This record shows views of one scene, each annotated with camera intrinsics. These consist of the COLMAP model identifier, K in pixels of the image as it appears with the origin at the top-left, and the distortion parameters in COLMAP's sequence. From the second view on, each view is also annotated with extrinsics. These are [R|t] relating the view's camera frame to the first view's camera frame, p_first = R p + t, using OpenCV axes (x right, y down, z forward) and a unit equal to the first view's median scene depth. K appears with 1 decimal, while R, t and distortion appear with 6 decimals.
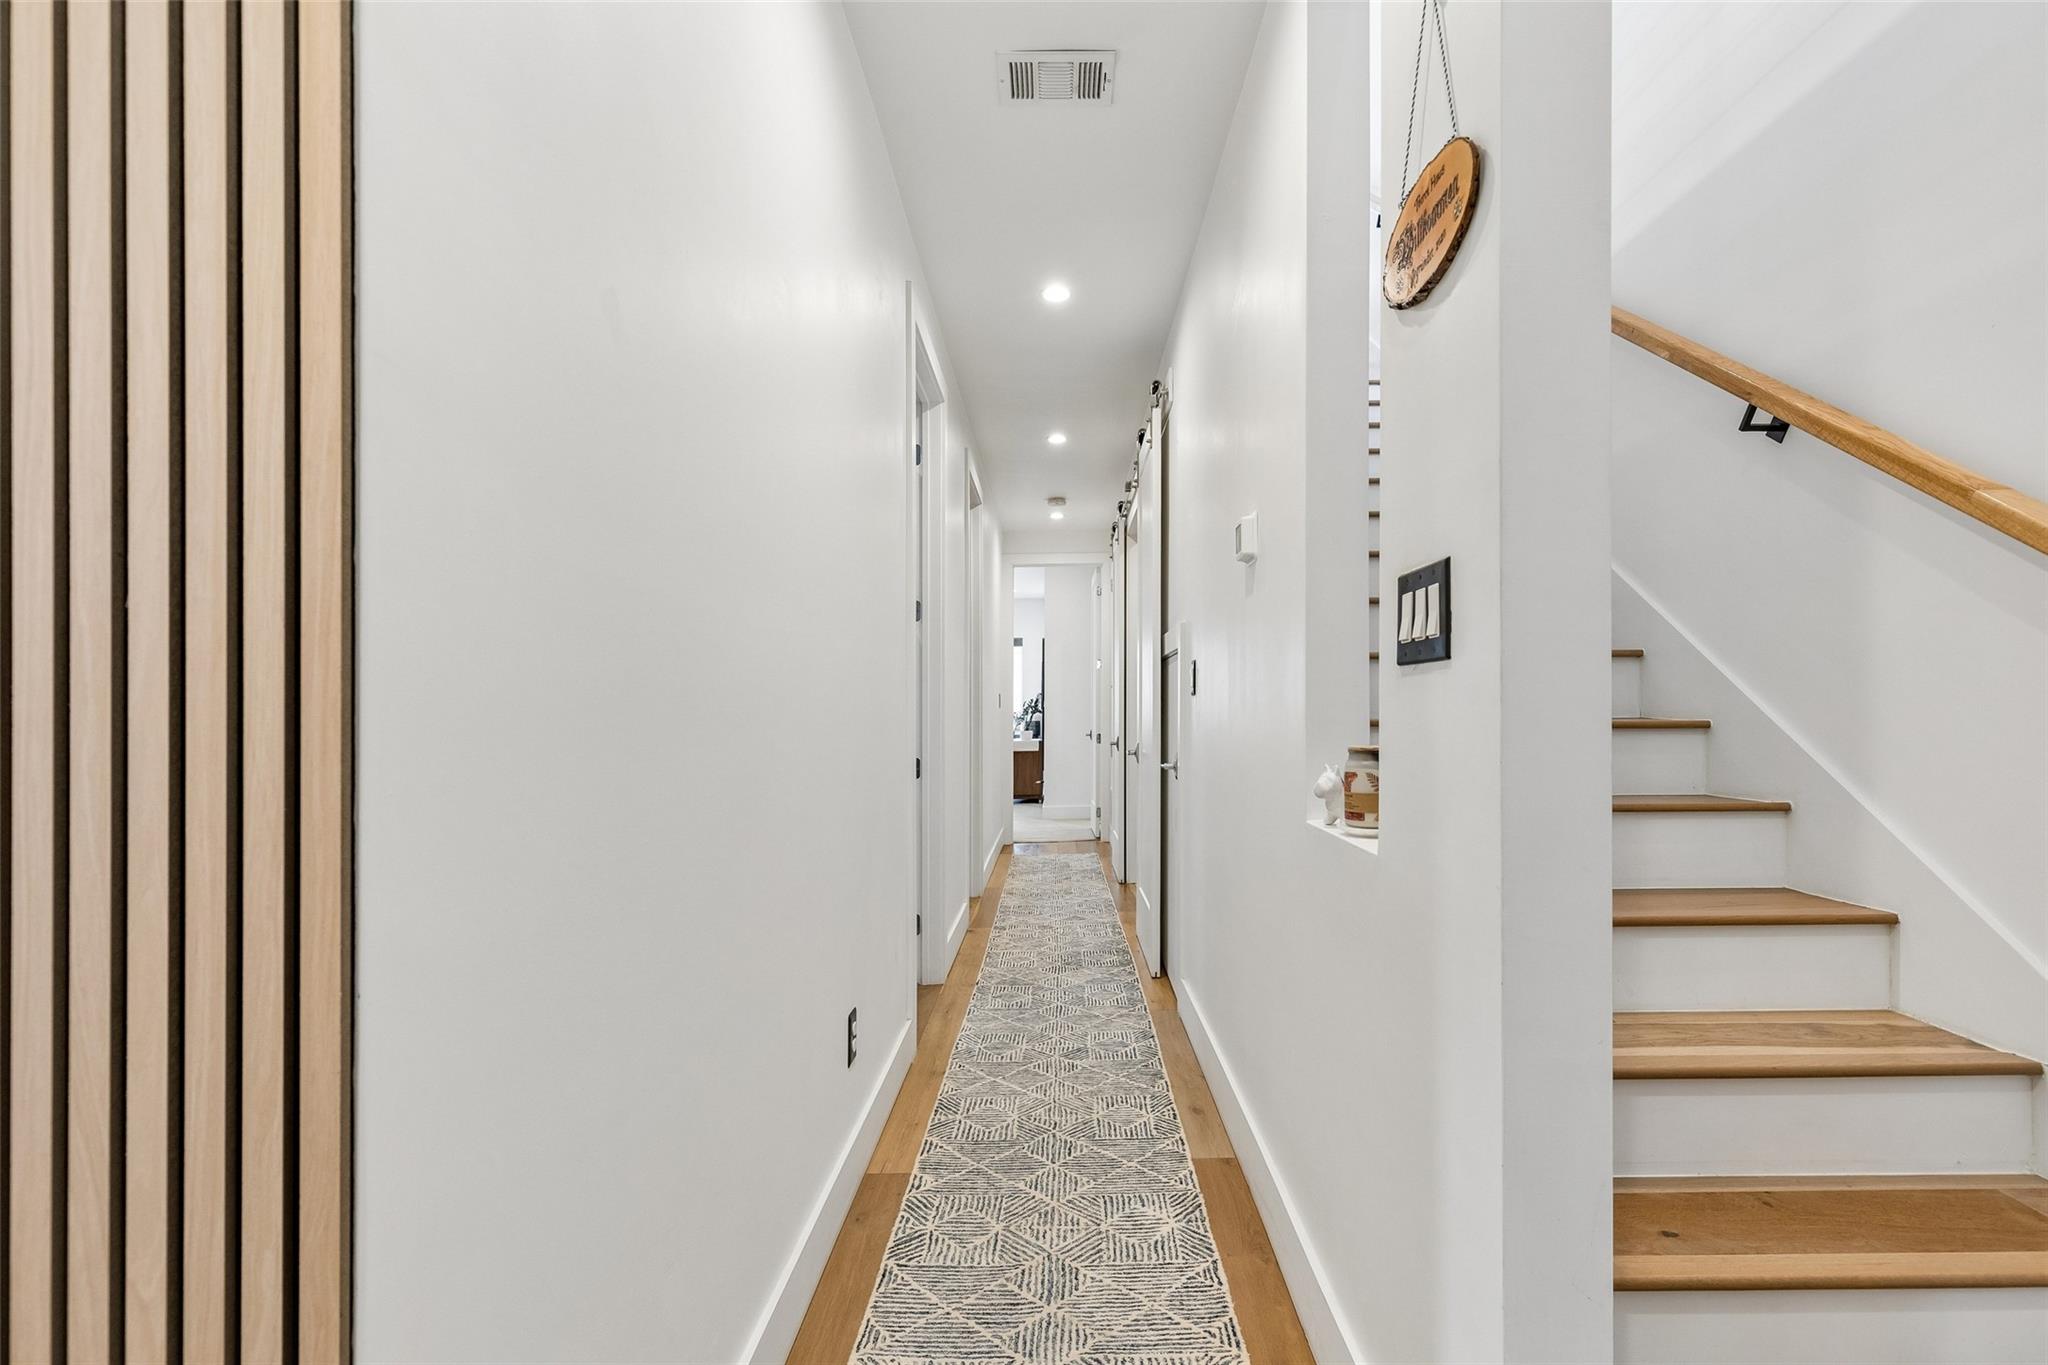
lens RADIAL K [[939.1, 0, 1031.1], [0, 939.1, 700.1], [0, 0, 1]] dist [0.003632, 0.000601]
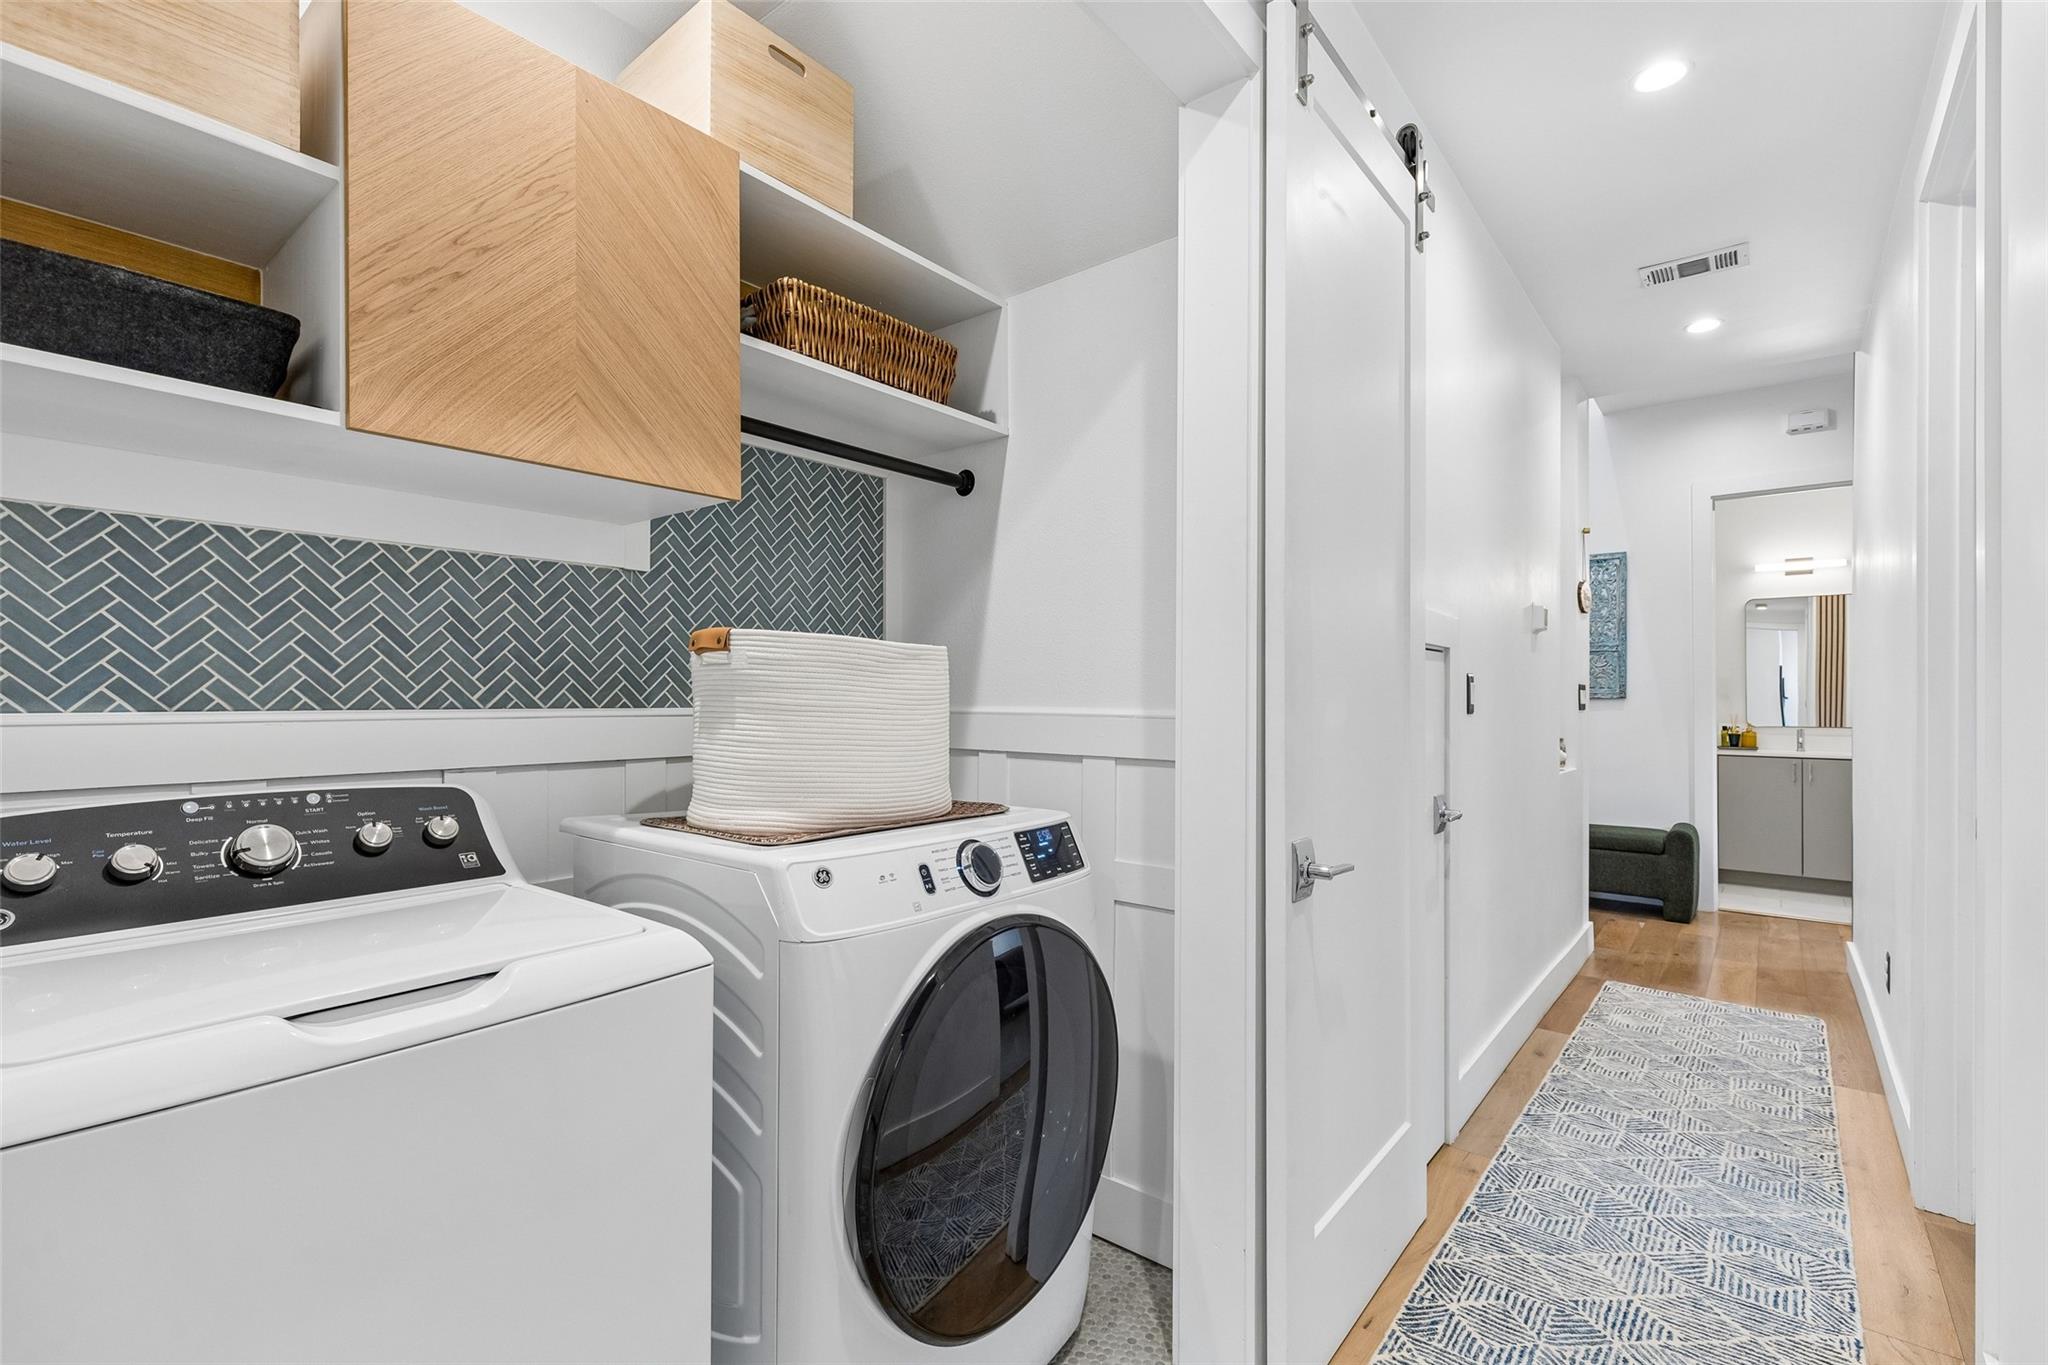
lens RADIAL K [[939.1, 0, 1023.9], [0, 939.1, 693.8], [0, 0, 1]] dist [0.003632, 0.000601]
pose [[-0.799550, 0.003308, 0.600591, -0.017442], [-0.006625, 0.999875, -0.014328, 0.005440], [-0.600563, -0.015435, -0.799428, 2.327471]]
